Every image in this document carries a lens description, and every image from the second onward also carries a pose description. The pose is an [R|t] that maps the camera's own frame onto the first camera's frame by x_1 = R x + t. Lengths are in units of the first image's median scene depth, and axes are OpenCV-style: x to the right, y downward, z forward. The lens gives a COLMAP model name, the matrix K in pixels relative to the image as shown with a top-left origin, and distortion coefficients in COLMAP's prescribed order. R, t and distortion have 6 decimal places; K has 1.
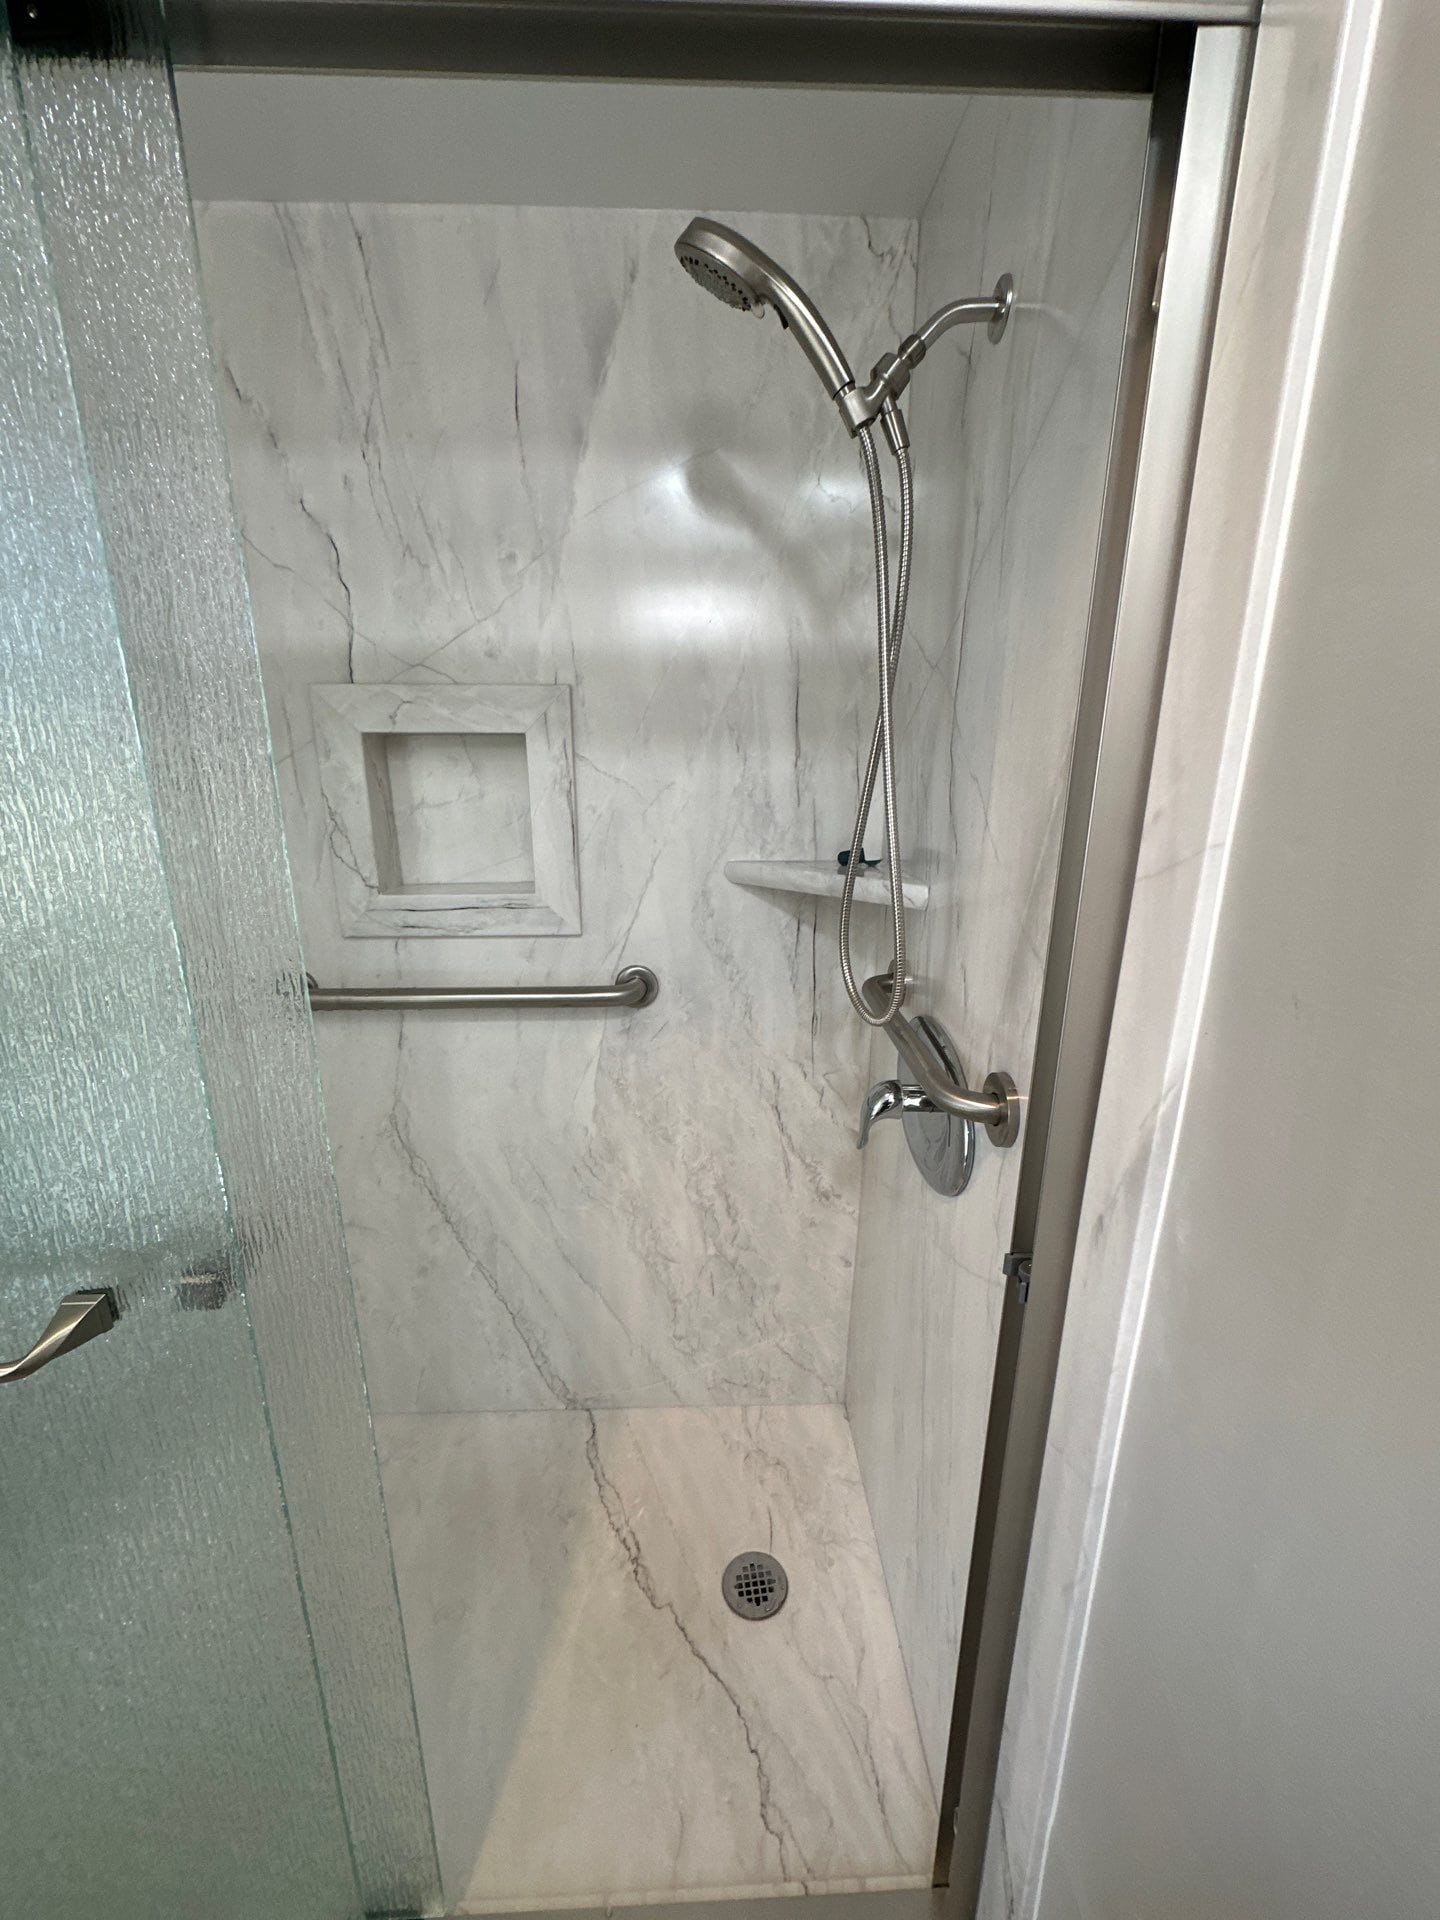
lens RADIAL K [[765.6, 0, 720.0], [0, 765.6, 960.0], [0, 0, 1]] dist [-0.004085, 0.000458]
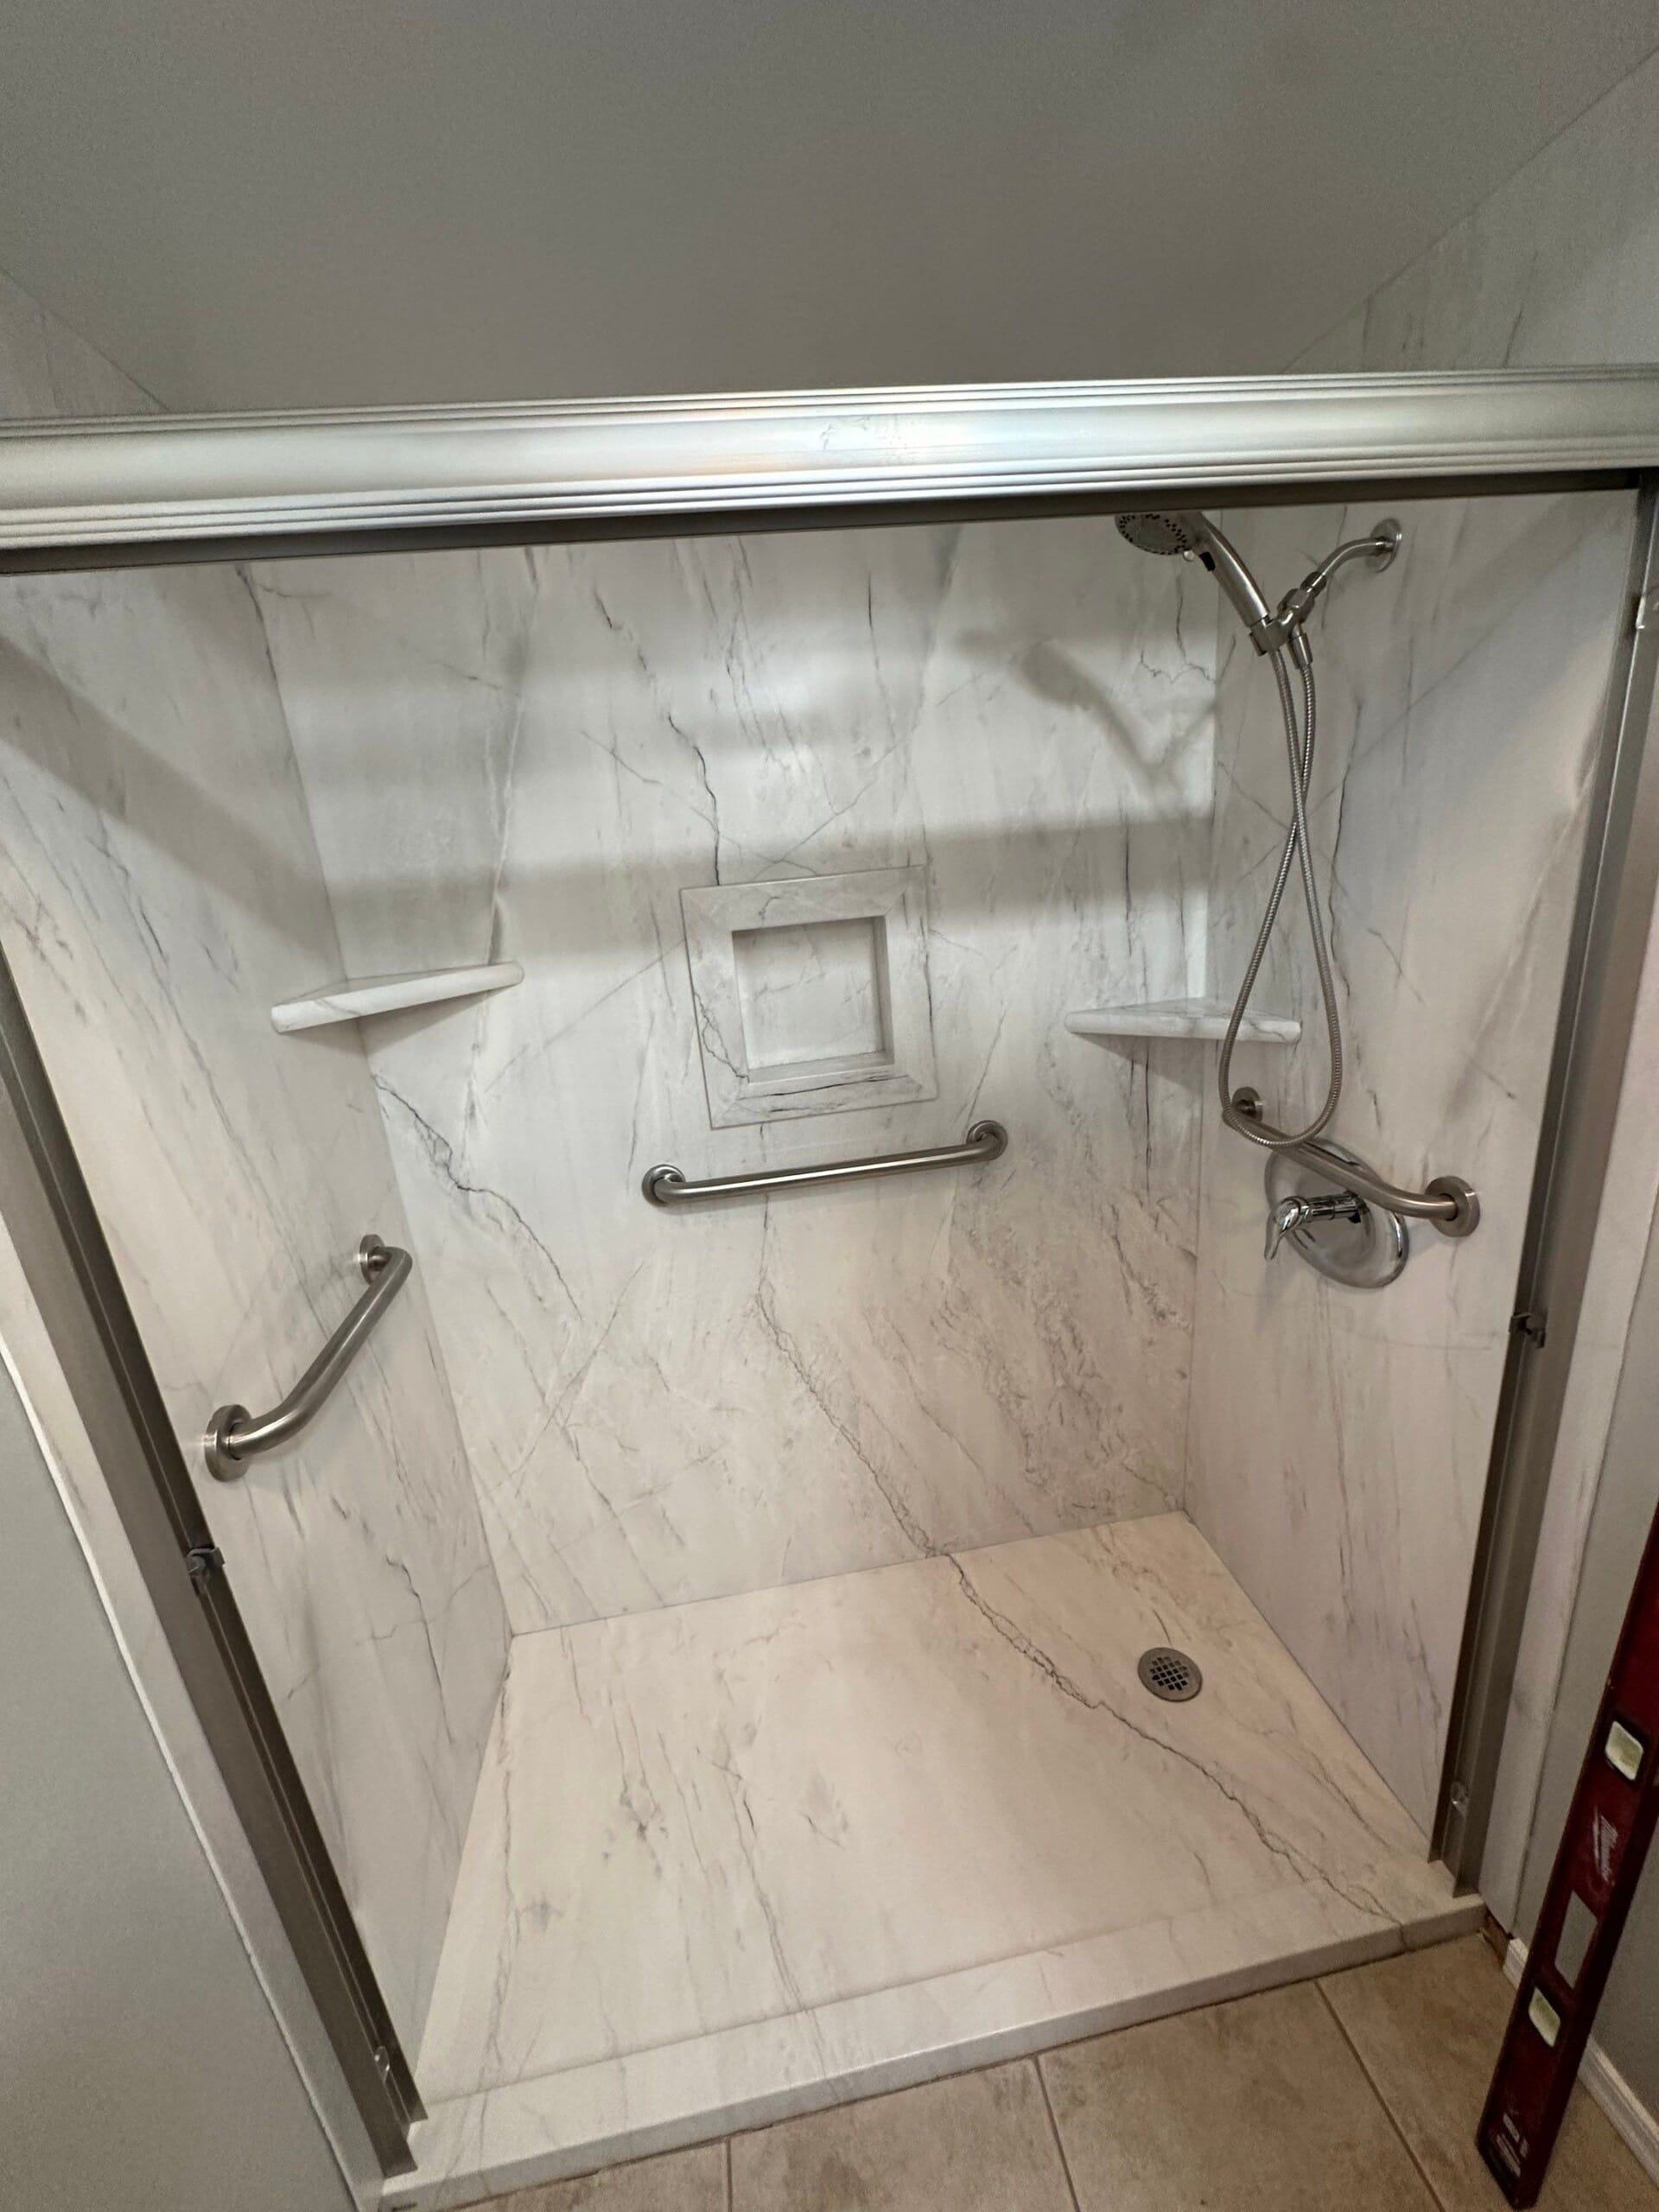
lens RADIAL K [[882.0, 0, 829.5], [0, 882.0, 1106.0], [0, 0, 1]] dist [-0.004085, 0.000458]
pose [[0.989503, -0.119258, 0.081615, -0.427912], [0.117600, 0.992750, 0.024843, -0.069999], [-0.083986, -0.014984, 0.996354, -0.190085]]
